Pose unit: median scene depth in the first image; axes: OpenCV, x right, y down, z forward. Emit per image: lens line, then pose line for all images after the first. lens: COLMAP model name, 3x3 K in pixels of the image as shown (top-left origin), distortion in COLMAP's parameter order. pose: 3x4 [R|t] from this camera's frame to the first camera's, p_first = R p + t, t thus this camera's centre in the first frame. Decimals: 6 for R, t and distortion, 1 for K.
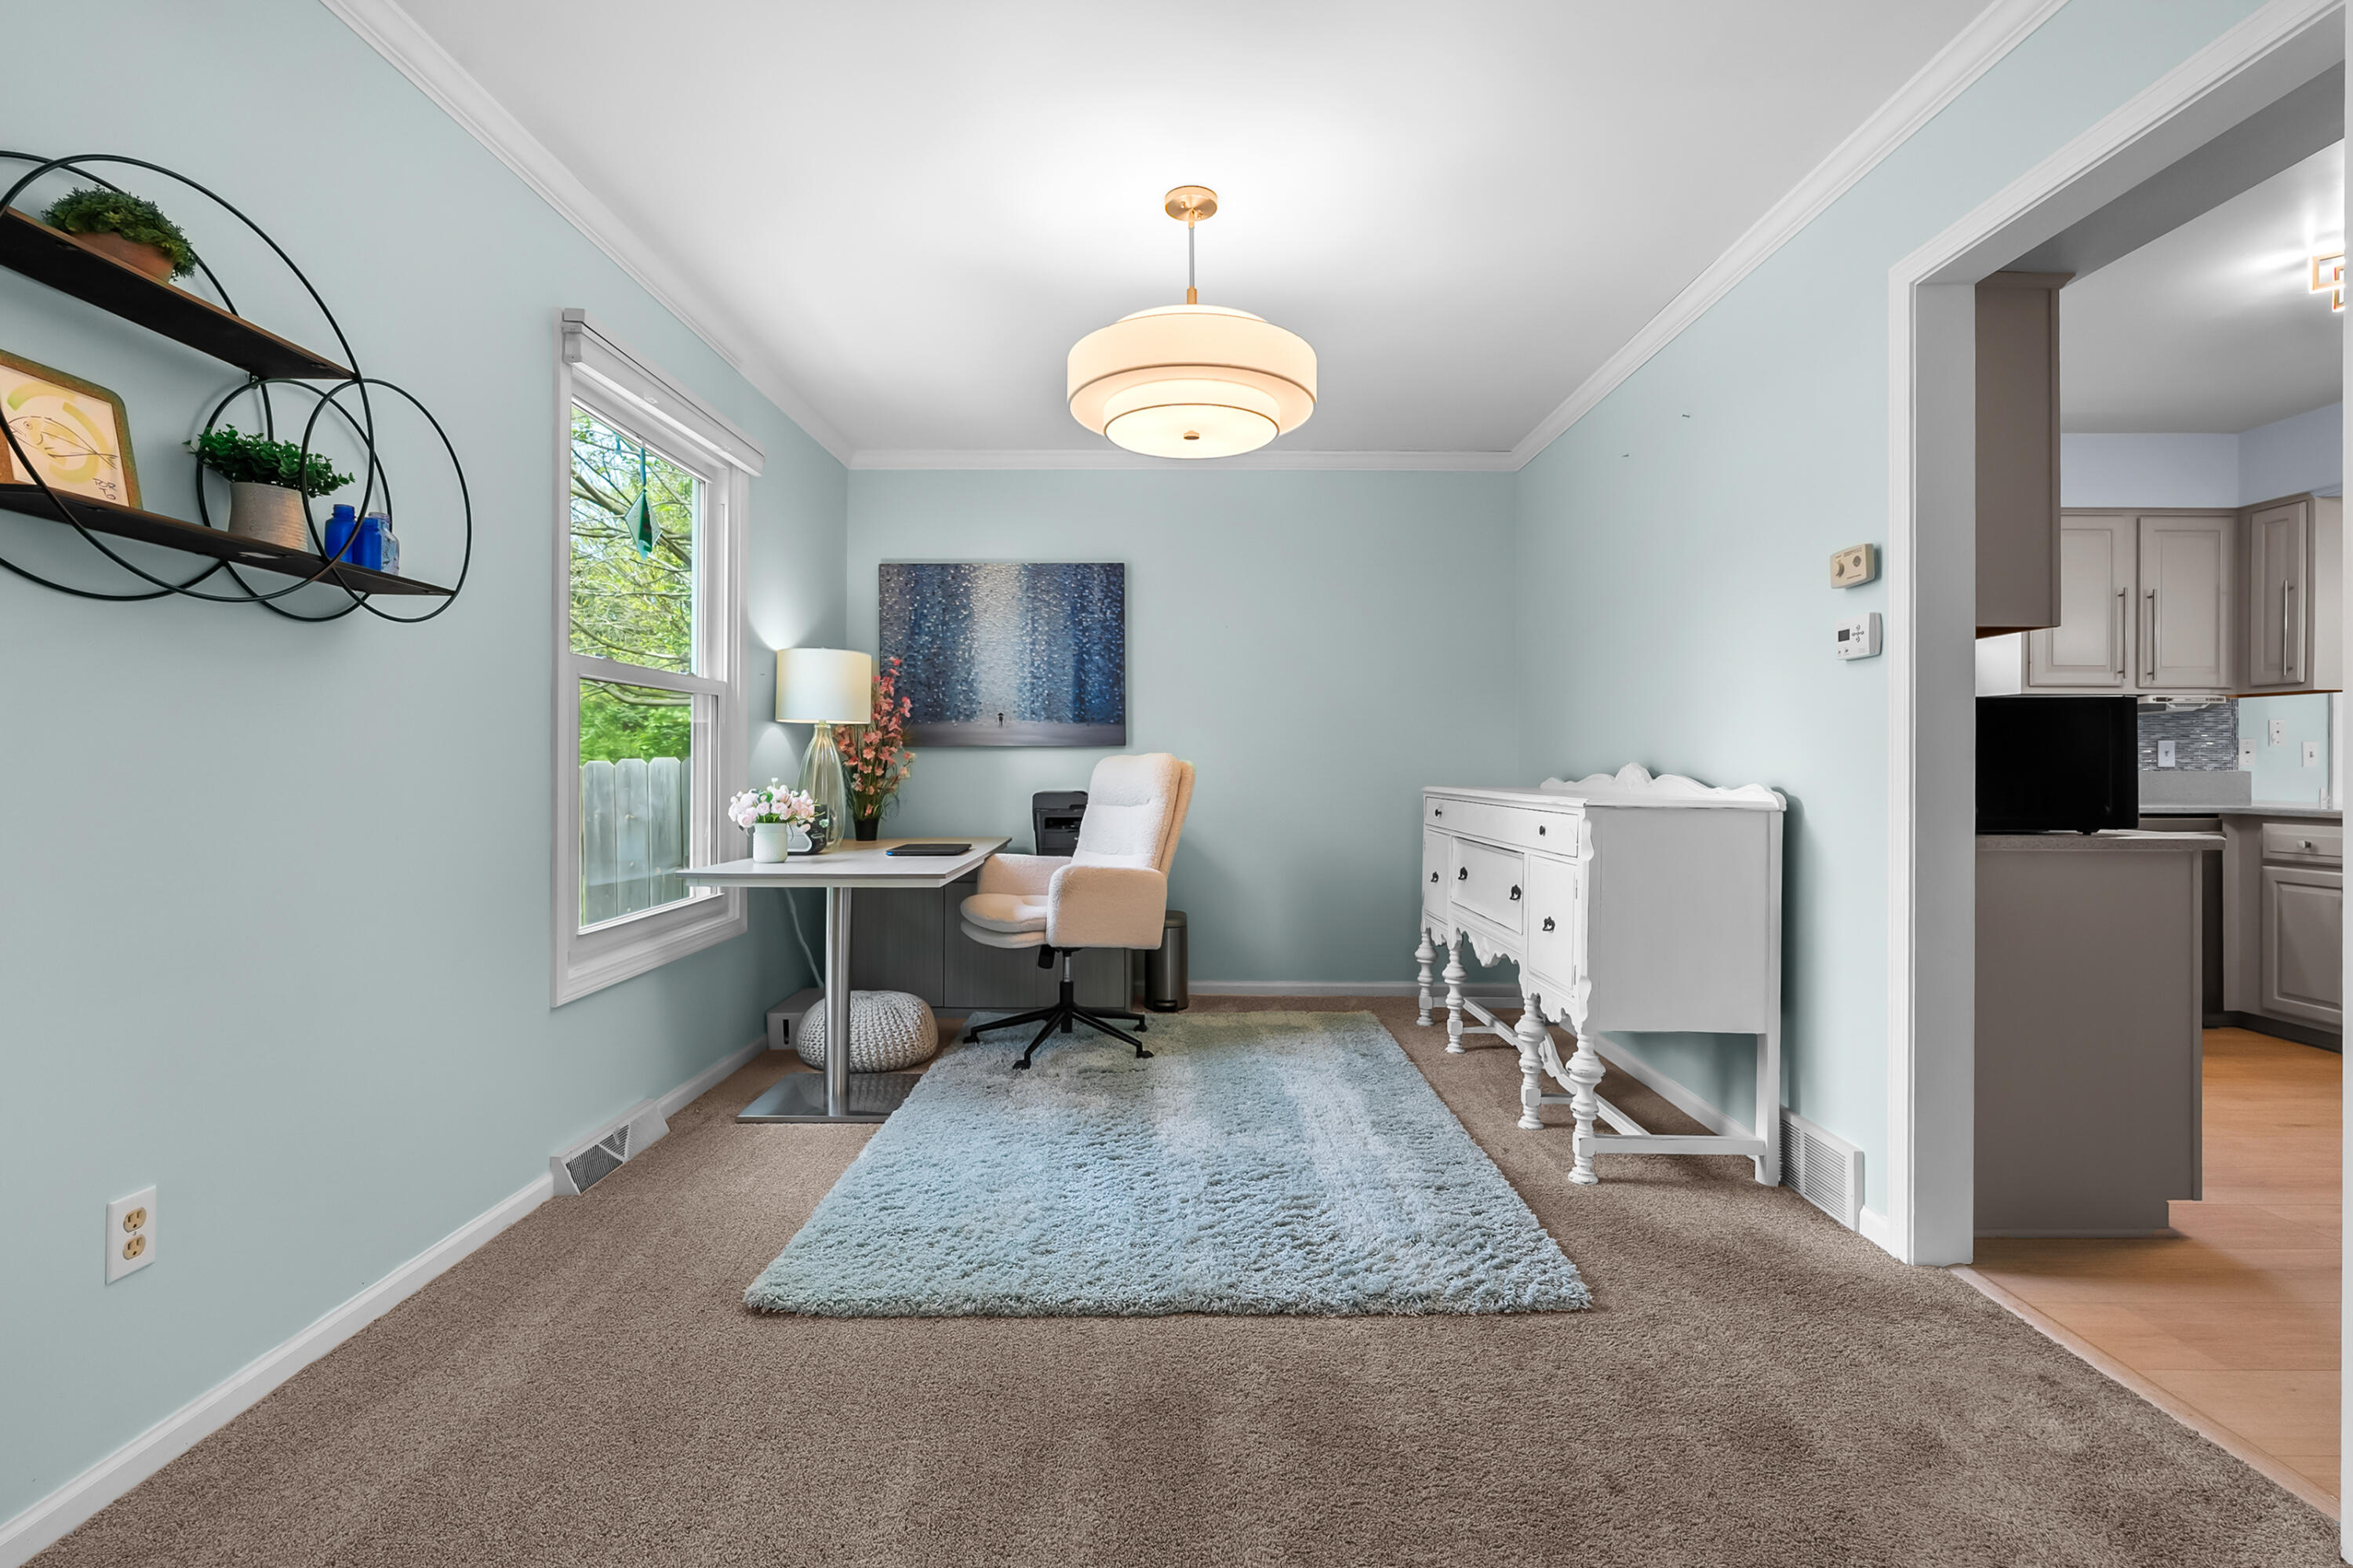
lens RADIAL K [[1069.2, 0, 1169.5], [0, 1069.2, 763.0], [0, 0, 1]] dist [-0.005758, 0.001443]
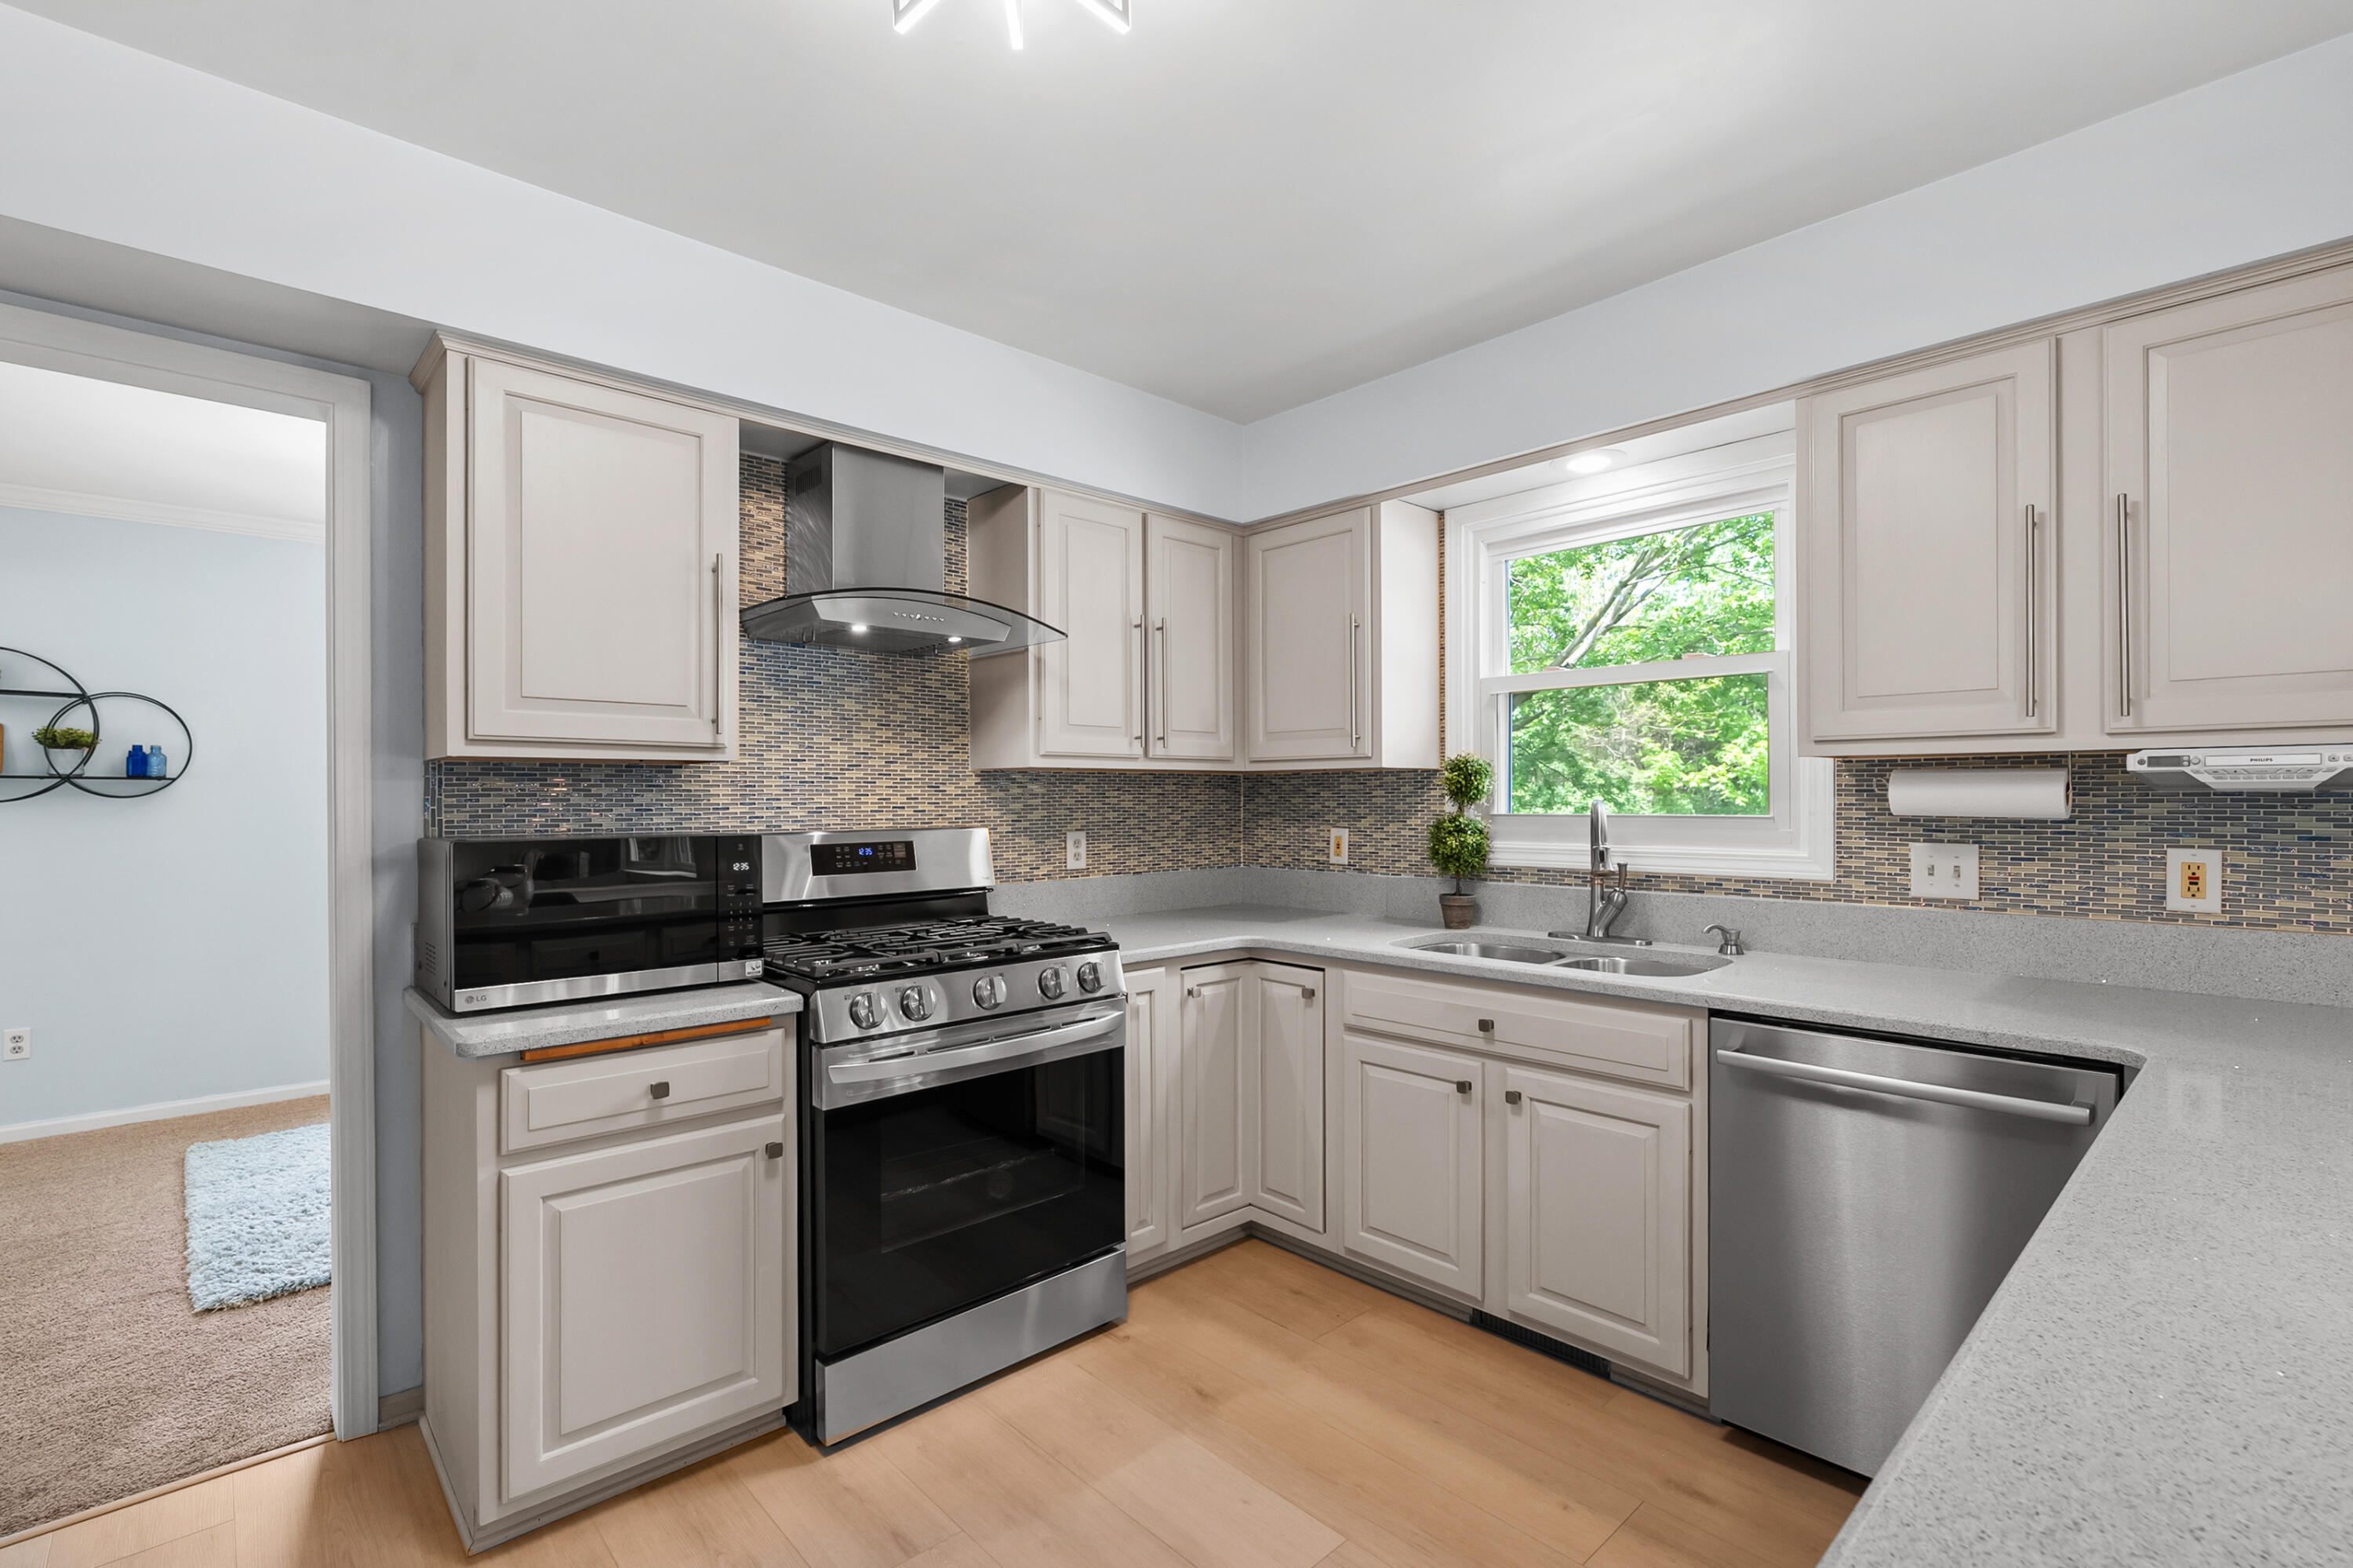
lens RADIAL K [[1069.2, 0, 1169.7], [0, 1069.2, 794.7], [0, 0, 1]] dist [-0.005758, 0.001443]
pose [[0.676228, -0.006562, -0.736663, 0.975694], [0.006997, 0.999972, -0.002485, -0.048874], [0.736659, -0.003474, 0.676255, 0.449749]]
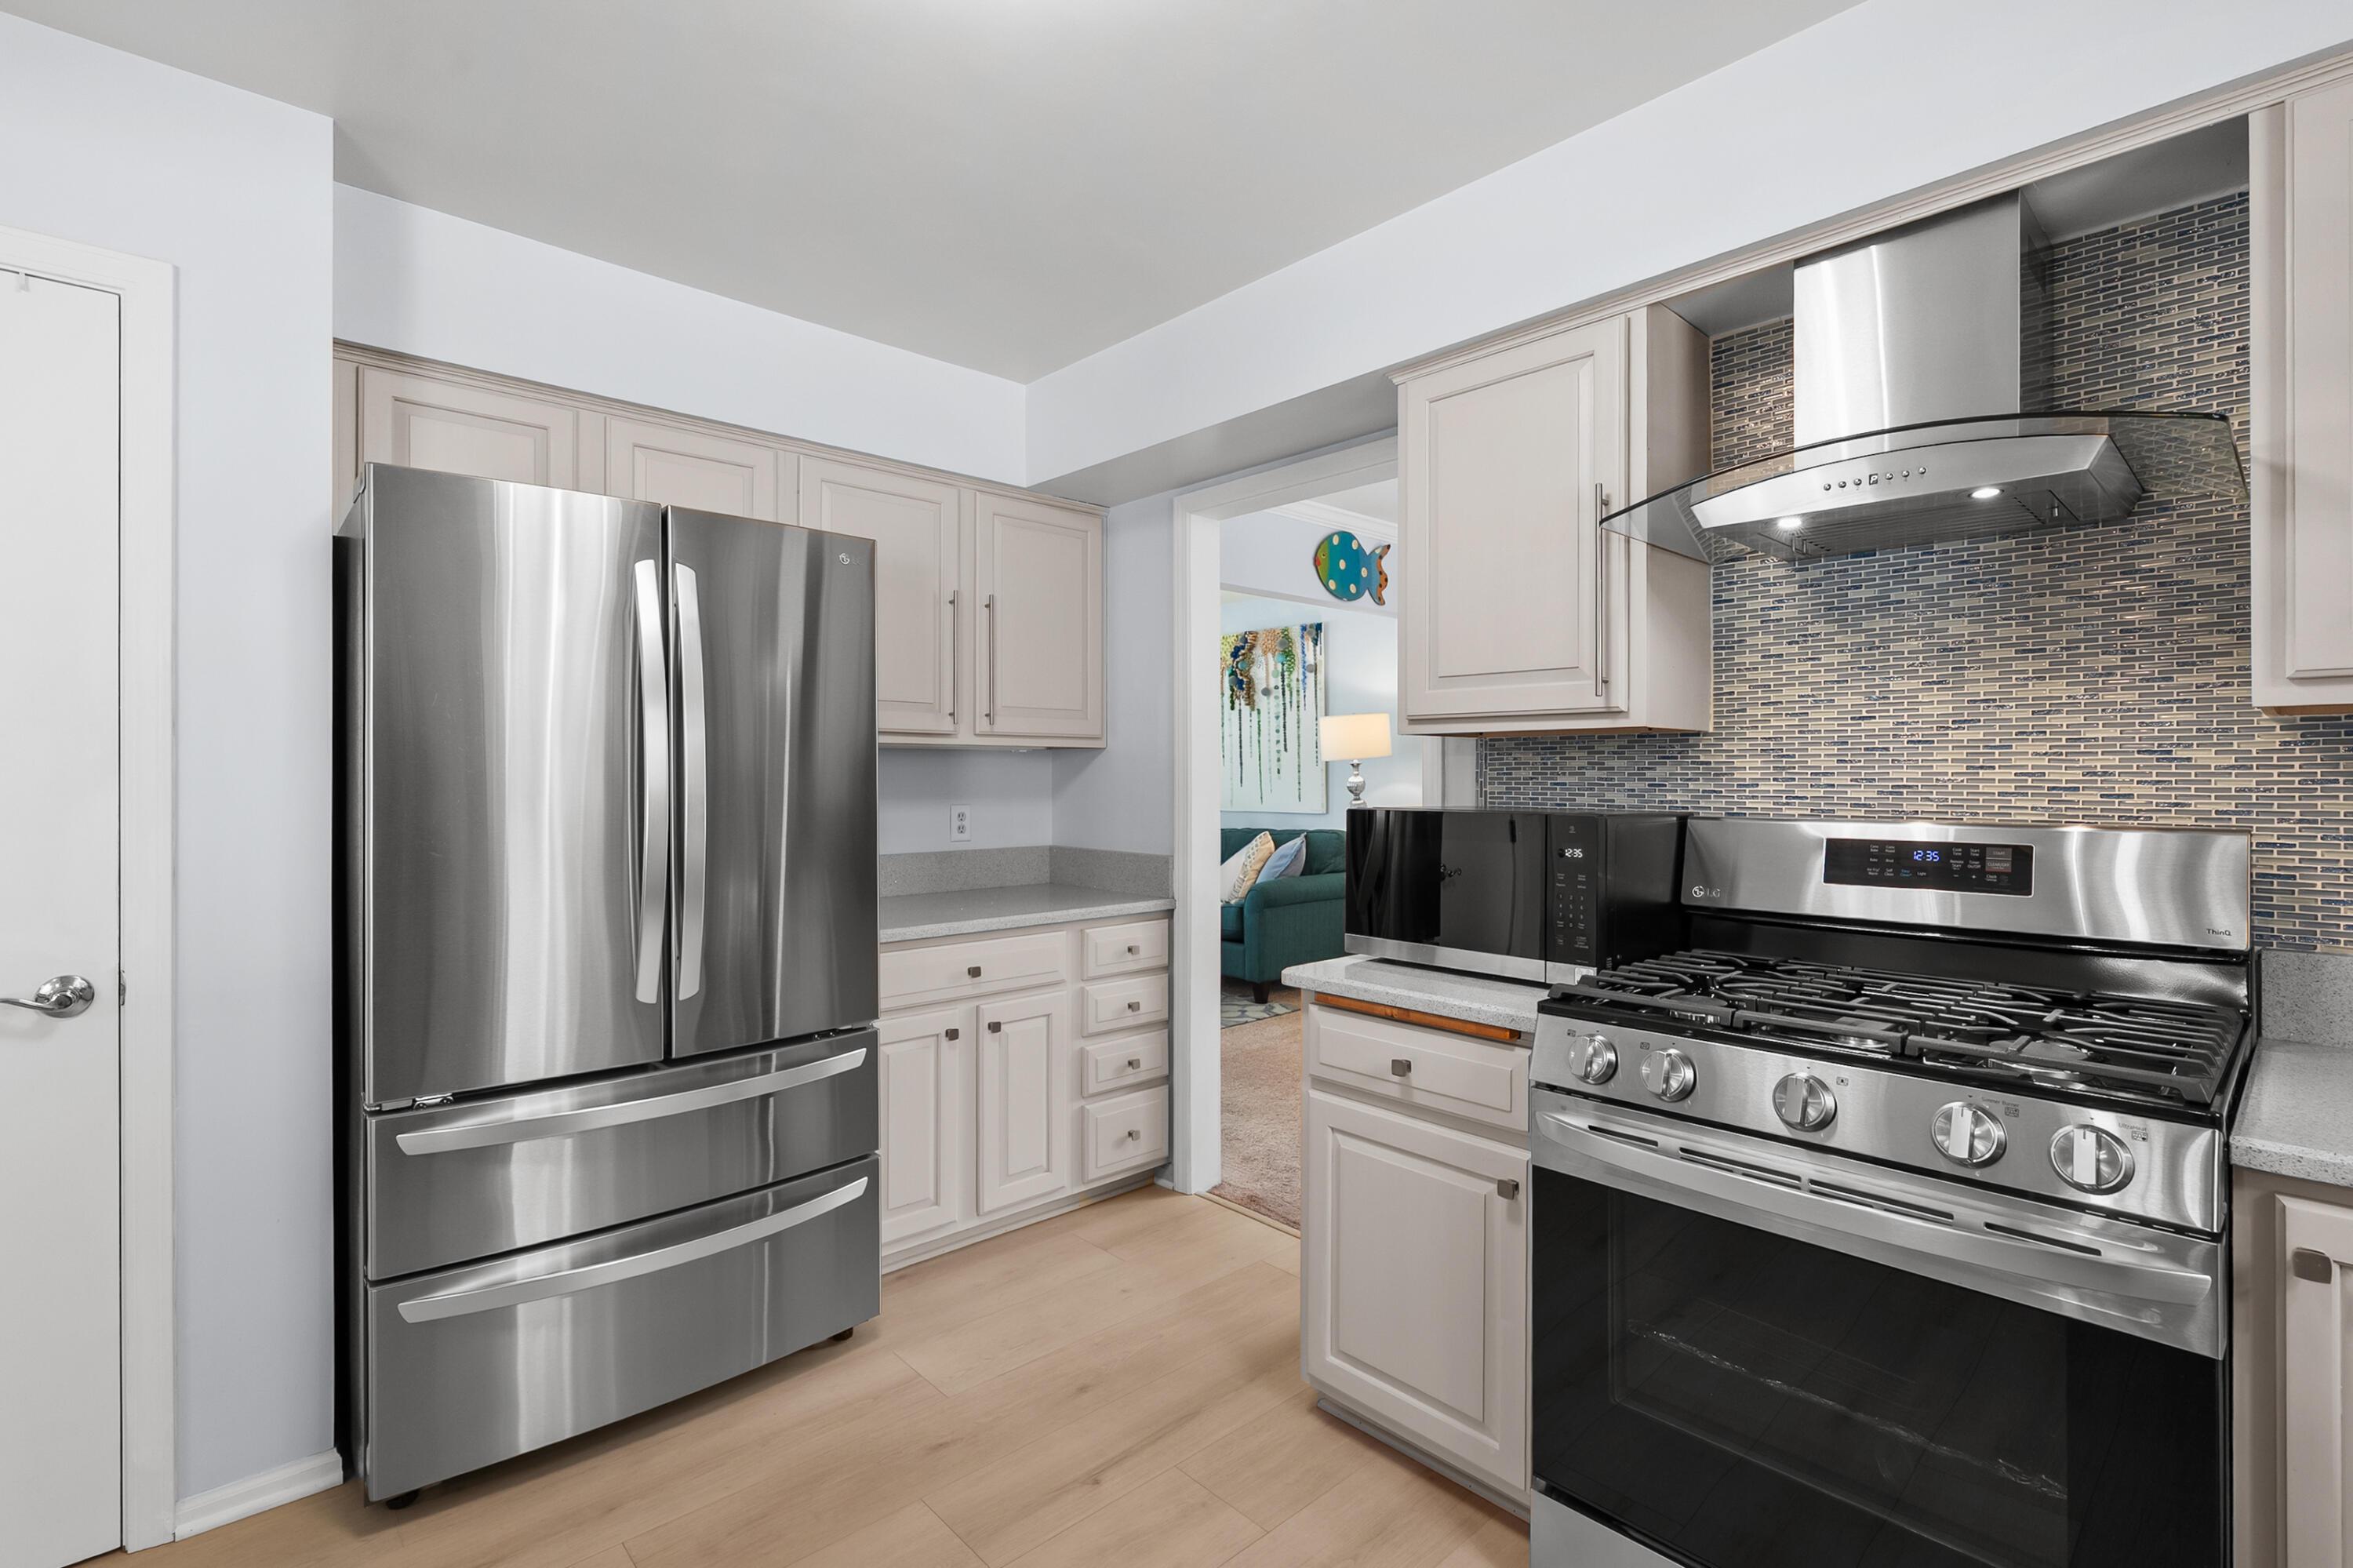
lens RADIAL K [[1069.2, 0, 1178.0], [0, 1069.2, 769.9], [0, 0, 1]] dist [-0.005758, 0.001443]
pose [[-0.737055, -0.006695, -0.675800, 0.865862], [-0.001676, 0.999966, -0.008078, -0.046805], [0.675831, -0.004822, -0.737041, 0.863660]]
